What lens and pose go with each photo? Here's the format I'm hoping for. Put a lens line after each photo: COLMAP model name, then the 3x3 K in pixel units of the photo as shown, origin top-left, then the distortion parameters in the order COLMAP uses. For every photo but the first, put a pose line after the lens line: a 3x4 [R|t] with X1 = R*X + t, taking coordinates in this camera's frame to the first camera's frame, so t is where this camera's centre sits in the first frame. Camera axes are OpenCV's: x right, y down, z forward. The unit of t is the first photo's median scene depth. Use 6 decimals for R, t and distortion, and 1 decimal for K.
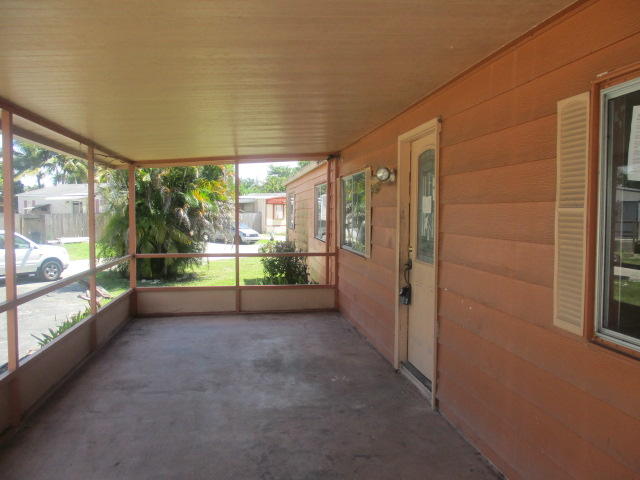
lens RADIAL K [[535.8, 0, 318.4], [0, 535.8, 240.7], [0, 0, 1]] dist [-0.045565, 0.016946]
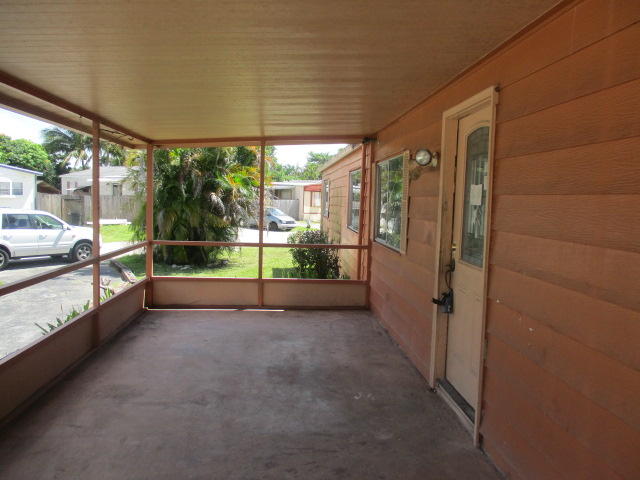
lens RADIAL K [[535.8, 0, 321.7], [0, 535.8, 240.1], [0, 0, 1]] dist [-0.045565, 0.016946]
pose [[0.997446, 0.030825, -0.064433, 0.016395], [-0.029440, 0.999317, 0.022334, -0.007119], [0.065078, -0.020380, 0.997672, 0.127554]]
